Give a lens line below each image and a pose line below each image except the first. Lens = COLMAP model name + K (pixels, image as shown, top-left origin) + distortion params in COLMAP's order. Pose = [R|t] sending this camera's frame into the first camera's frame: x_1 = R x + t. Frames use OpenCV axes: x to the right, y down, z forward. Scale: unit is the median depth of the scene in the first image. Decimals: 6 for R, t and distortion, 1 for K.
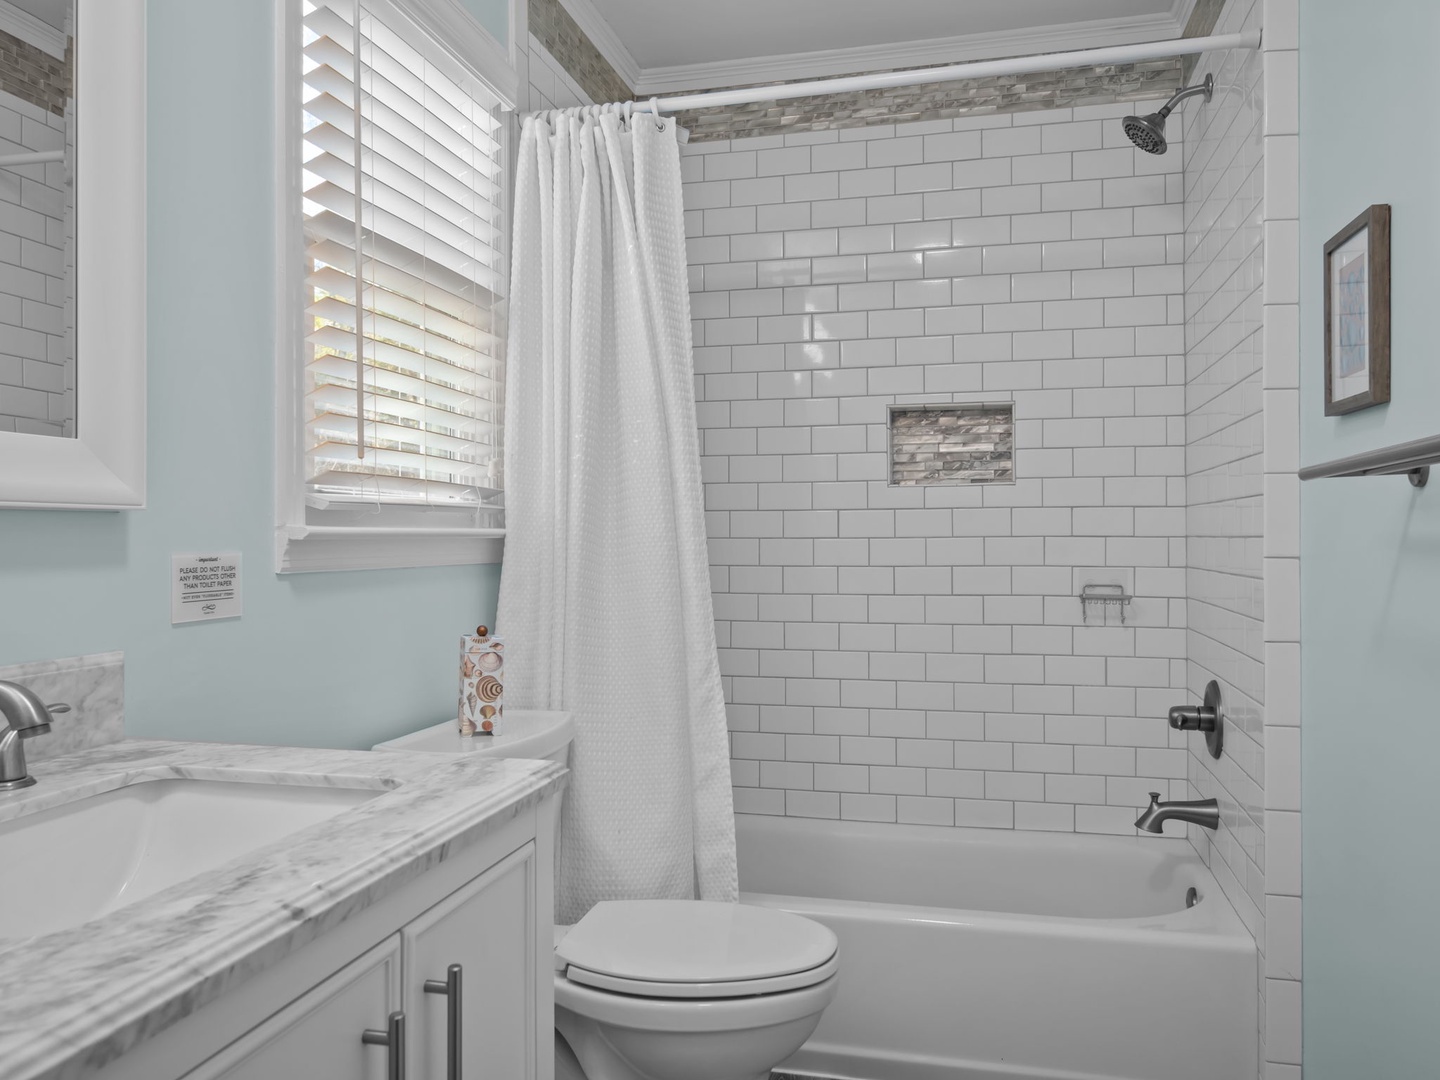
lens RADIAL K [[1093.6, 0, 720.0], [0, 1093.6, 540.0], [0, 0, 1]] dist [0.012008, 0.000559]
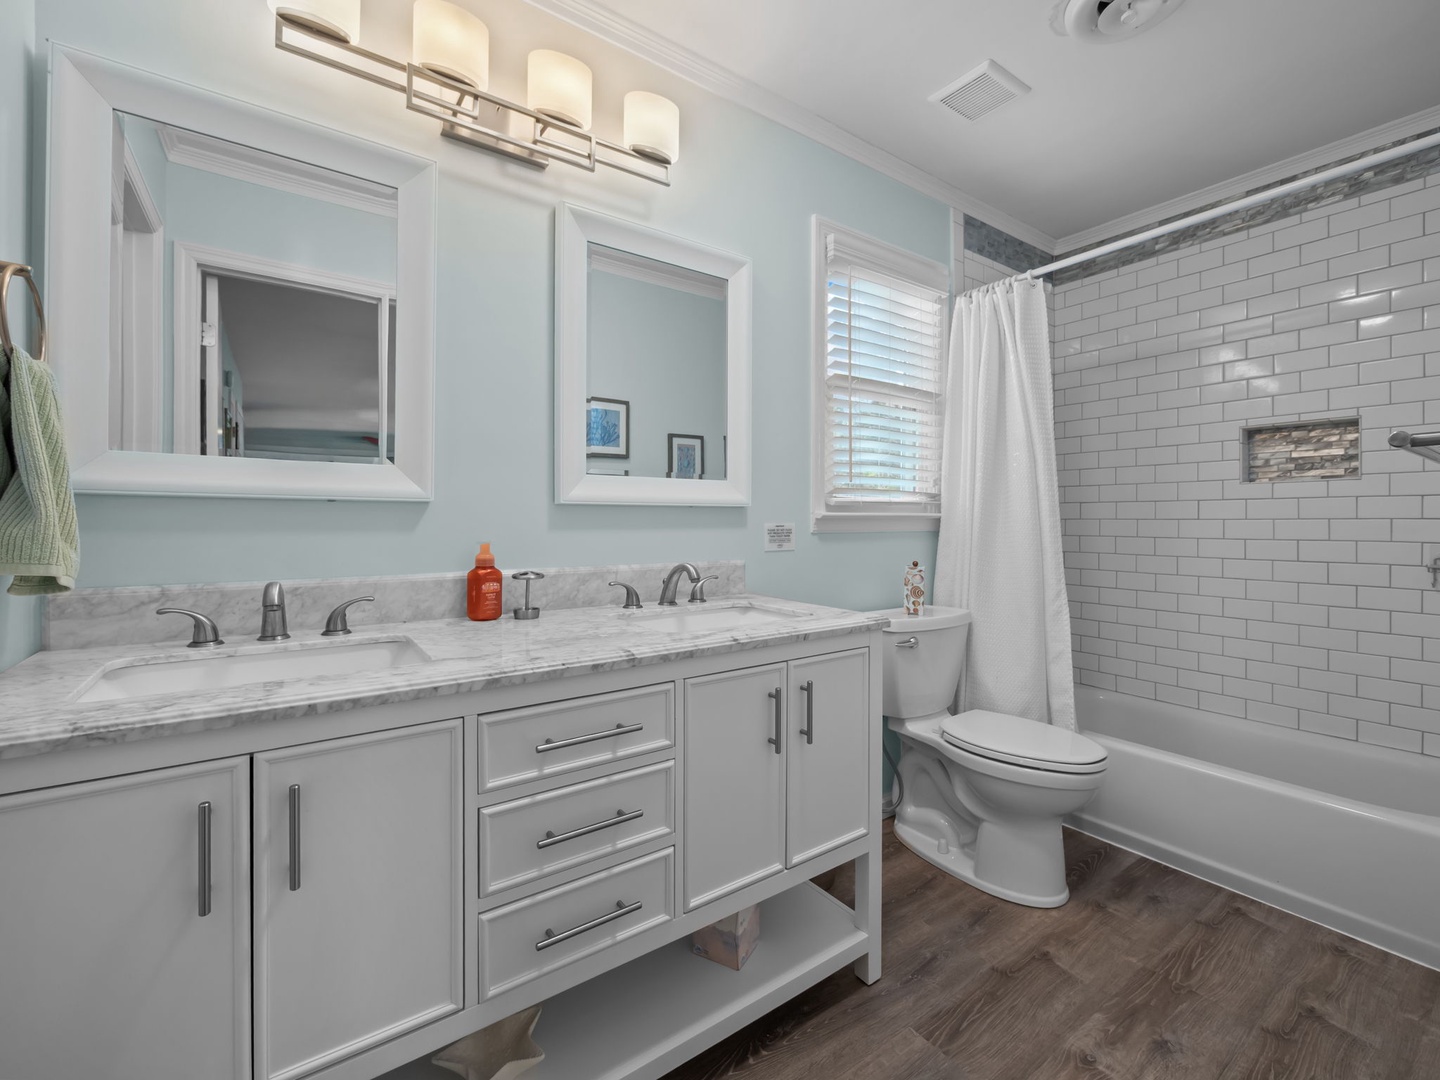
lens RADIAL K [[681.1, 0, 716.2], [0, 681.1, 531.8], [0, 0, 1]] dist [0.001237, 0.000014]
pose [[0.736471, 0.015131, -0.676300, 0.315939], [-0.005767, 0.999854, 0.016090, 0.004779], [0.676445, -0.007950, 0.736450, -0.155546]]
